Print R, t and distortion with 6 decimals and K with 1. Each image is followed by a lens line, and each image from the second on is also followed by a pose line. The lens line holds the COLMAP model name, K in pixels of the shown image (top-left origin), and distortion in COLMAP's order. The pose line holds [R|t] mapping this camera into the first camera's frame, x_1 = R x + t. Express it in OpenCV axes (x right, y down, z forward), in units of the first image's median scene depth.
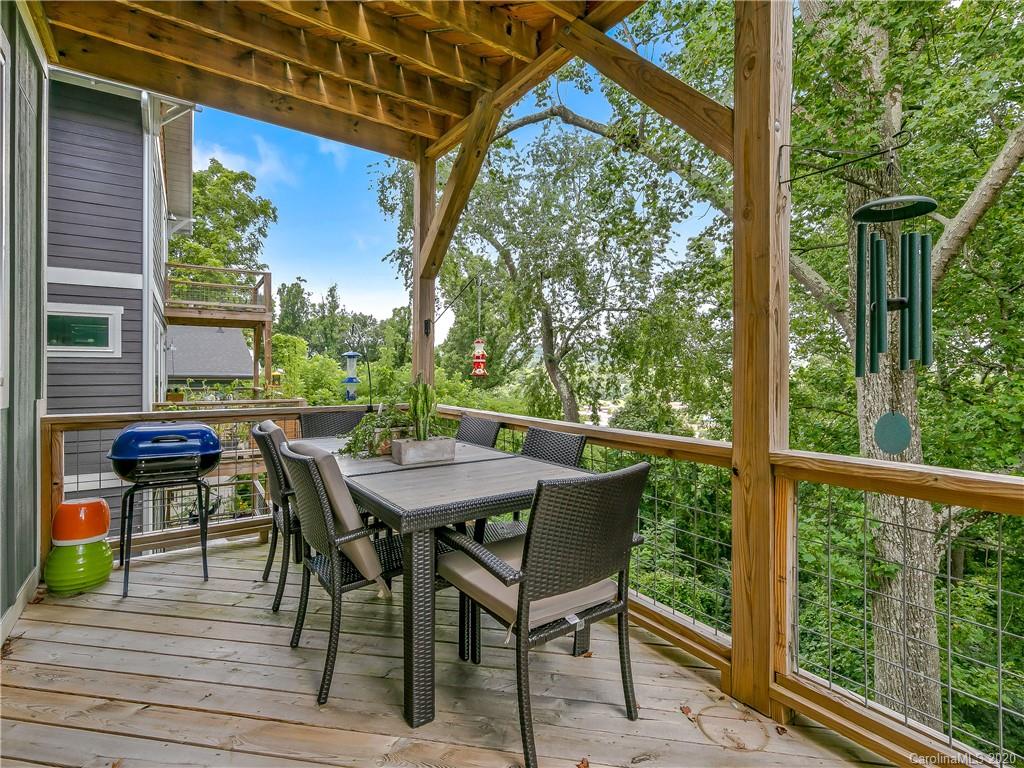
lens RADIAL K [[540.0, 0, 517.3], [0, 540.0, 377.2], [0, 0, 1]] dist [0.003766, 0.000860]
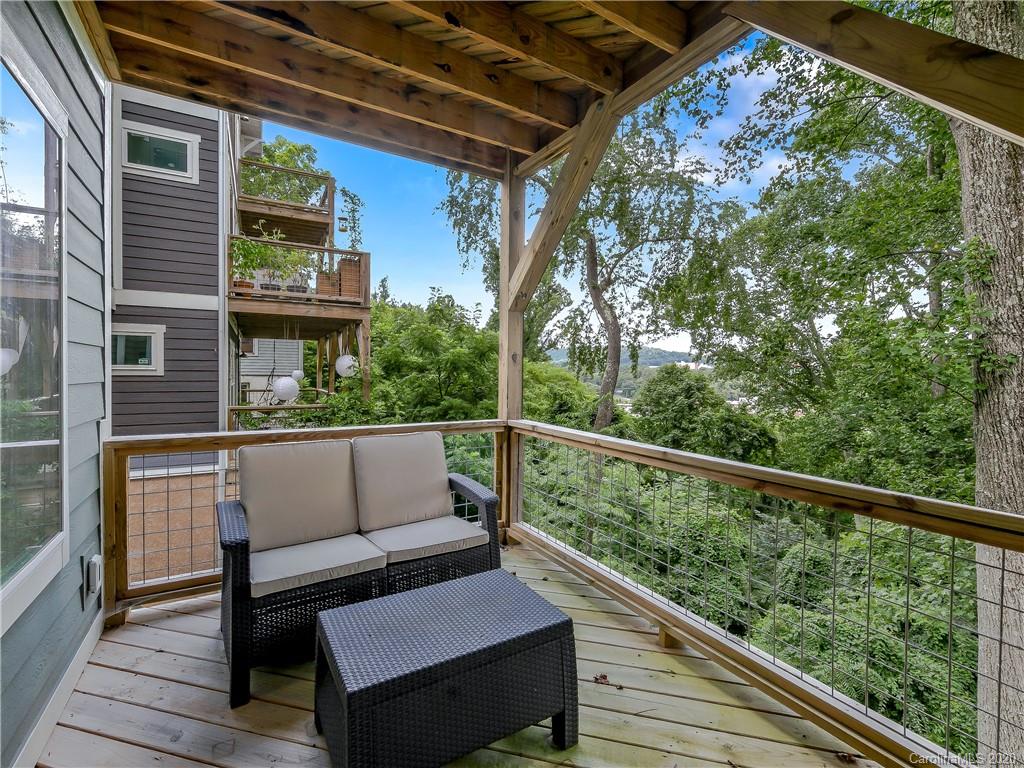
lens RADIAL K [[496.1, 0, 509.7], [0, 496.1, 381.8], [0, 0, 1]] dist [0.002954, 0.000211]
pose [[0.996923, 0.013623, -0.077189, -0.024380], [-0.012954, 0.999874, 0.009163, 0.140000], [0.077305, -0.008135, 0.996974, 0.039453]]
